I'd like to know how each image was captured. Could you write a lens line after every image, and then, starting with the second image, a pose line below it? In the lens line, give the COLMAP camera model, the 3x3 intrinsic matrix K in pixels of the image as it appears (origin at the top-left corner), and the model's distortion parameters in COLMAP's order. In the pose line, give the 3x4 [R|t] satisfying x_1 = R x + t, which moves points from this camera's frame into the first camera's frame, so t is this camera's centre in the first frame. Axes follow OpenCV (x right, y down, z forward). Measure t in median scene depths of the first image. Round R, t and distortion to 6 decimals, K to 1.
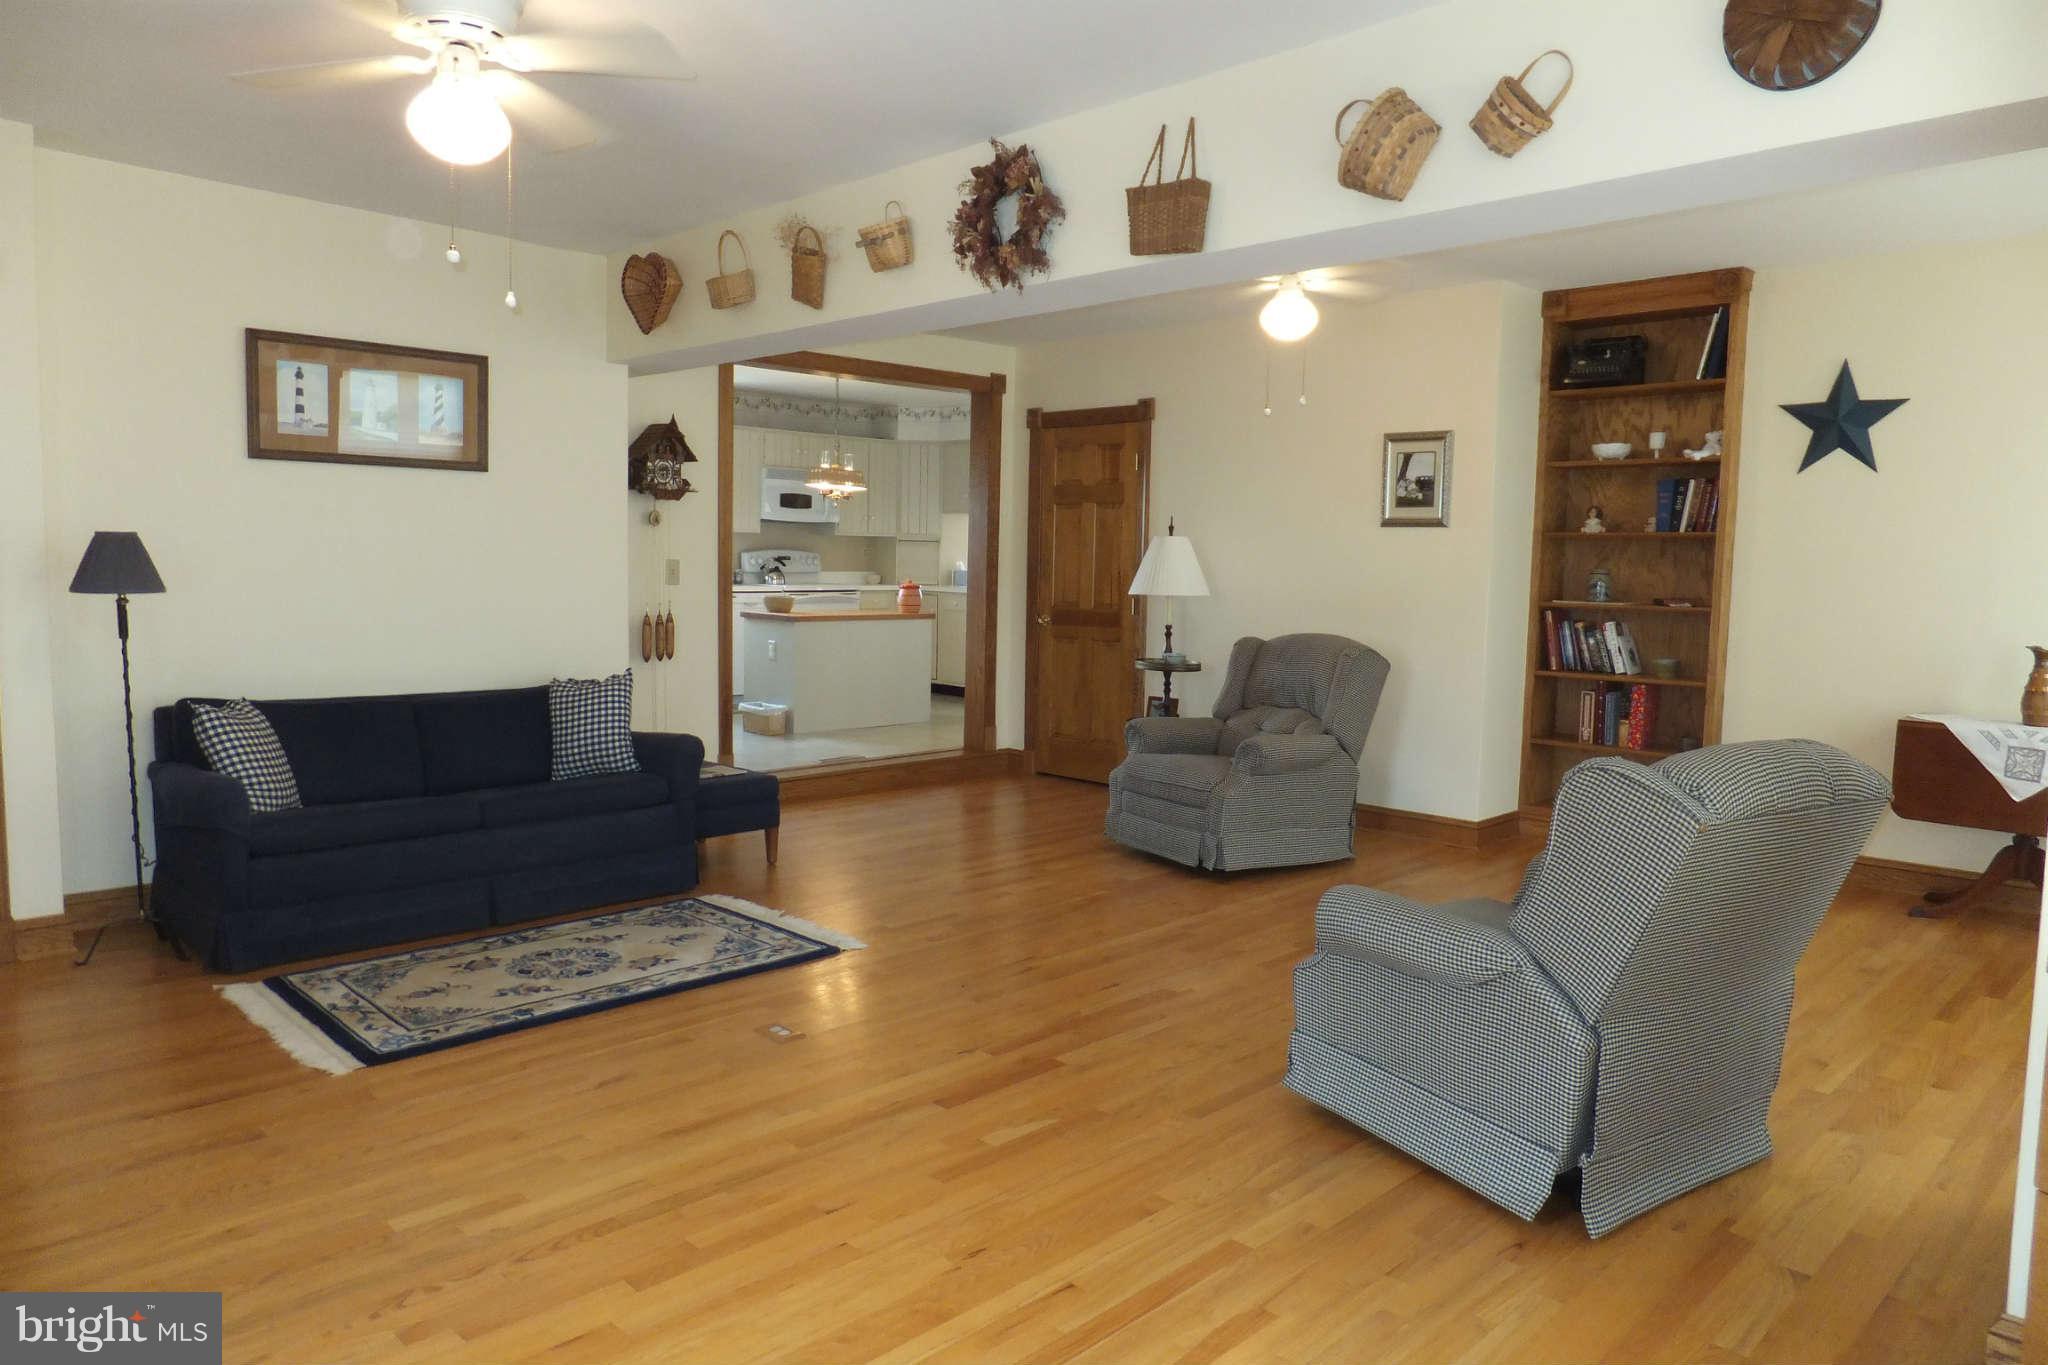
lens RADIAL K [[1364.0, 0, 978.9], [0, 1364.0, 685.1], [0, 0, 1]] dist [-0.001040, 0.001919]
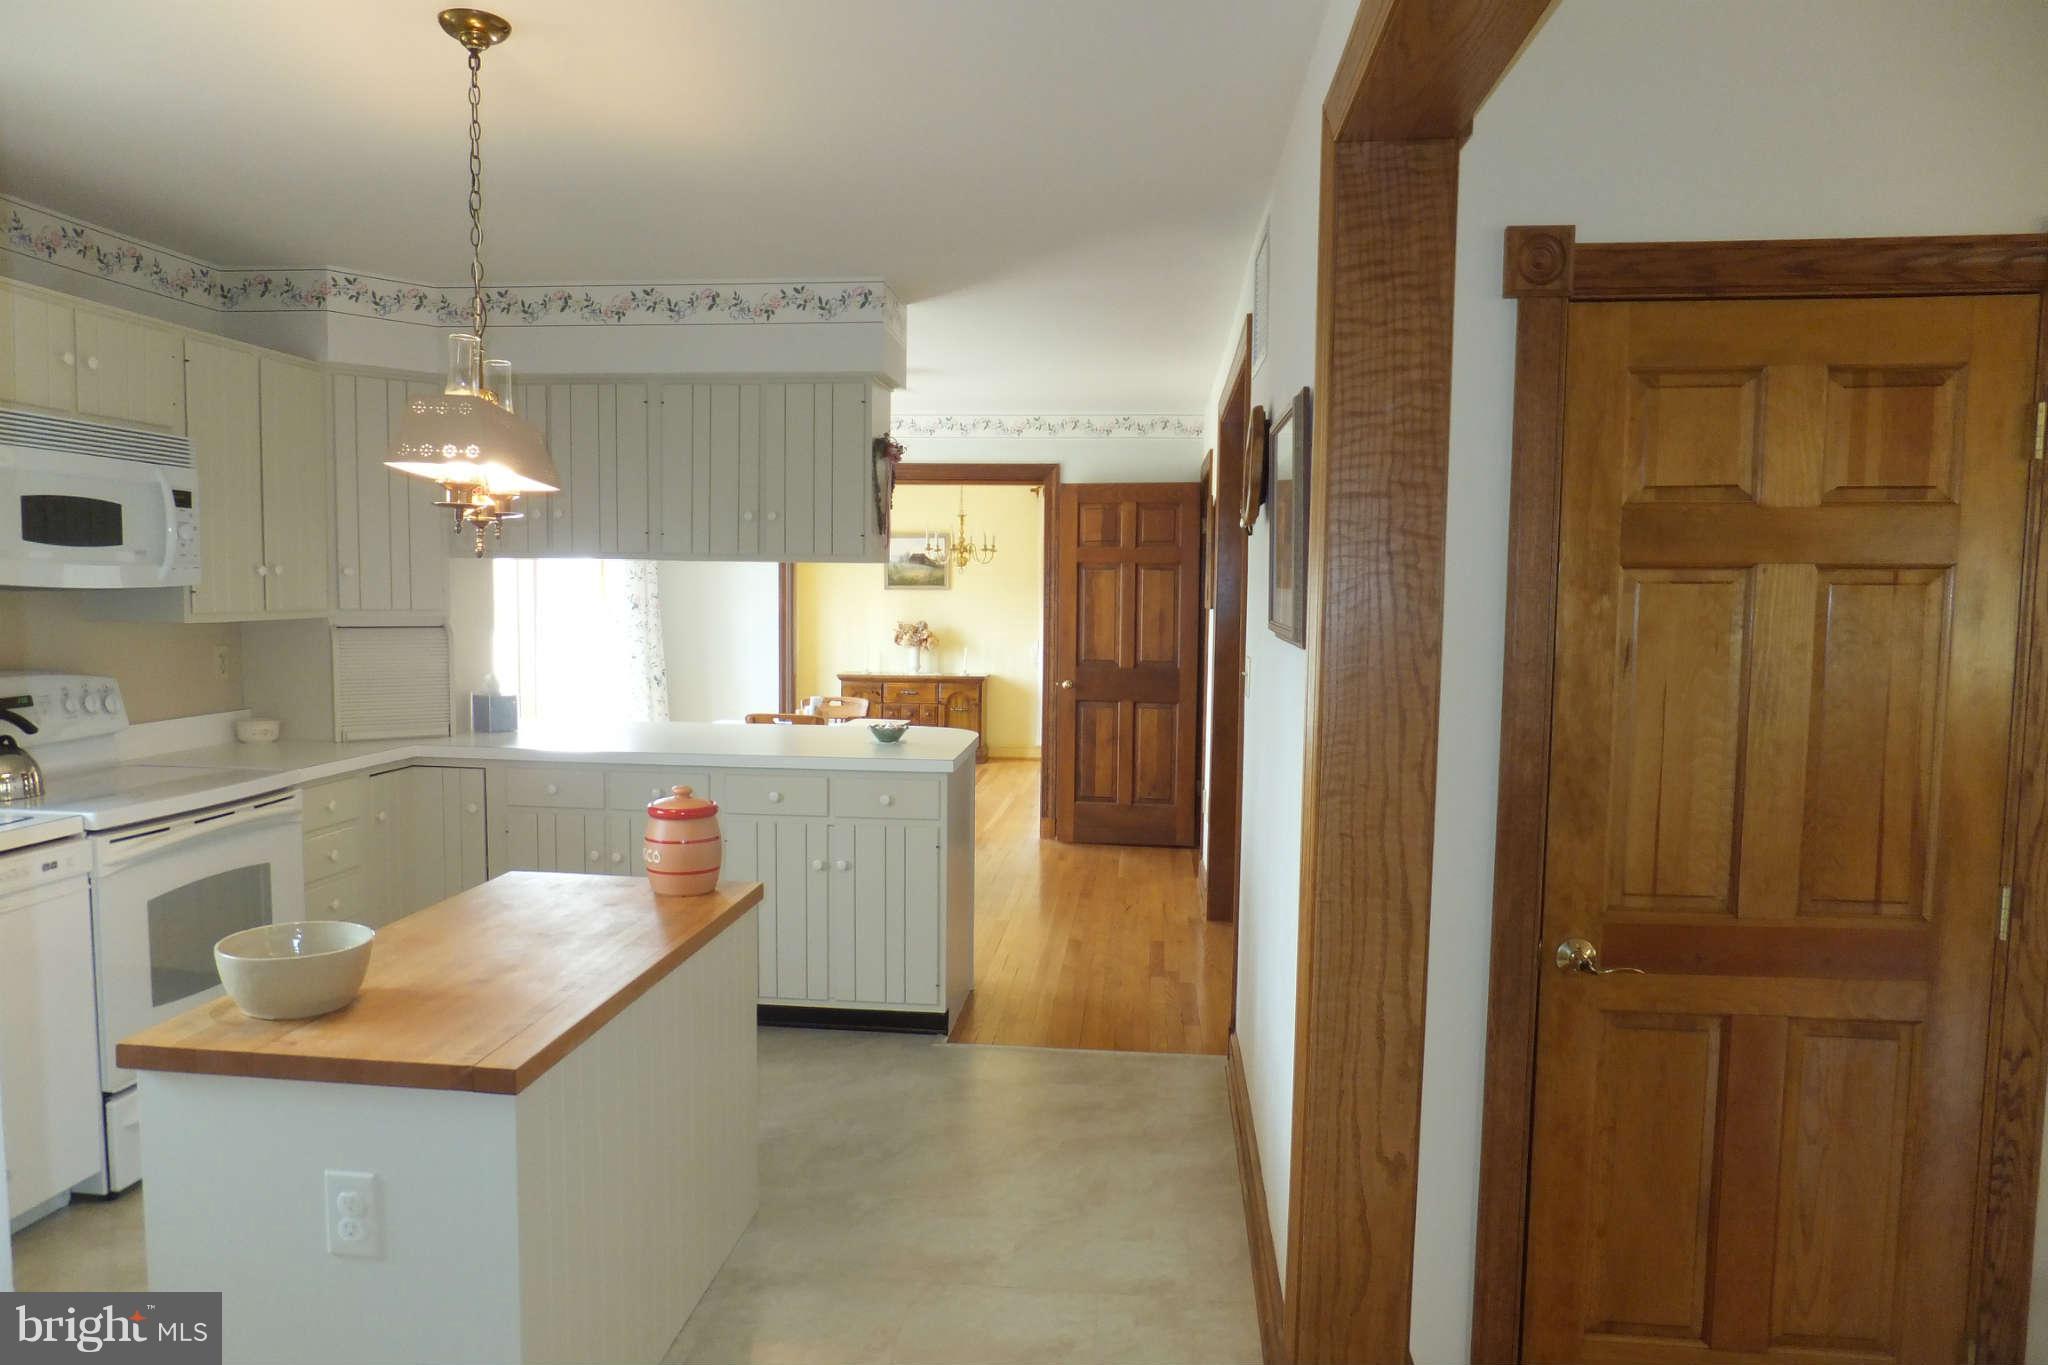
lens RADIAL K [[1364.0, 0, 978.9], [0, 1364.0, 685.1], [0, 0, 1]] dist [-0.001040, 0.001919]
pose [[0.775427, -0.055958, 0.628953, -0.173728], [0.064003, 0.997901, 0.009875, -0.089554], [-0.628185, 0.032598, 0.777381, 0.645727]]
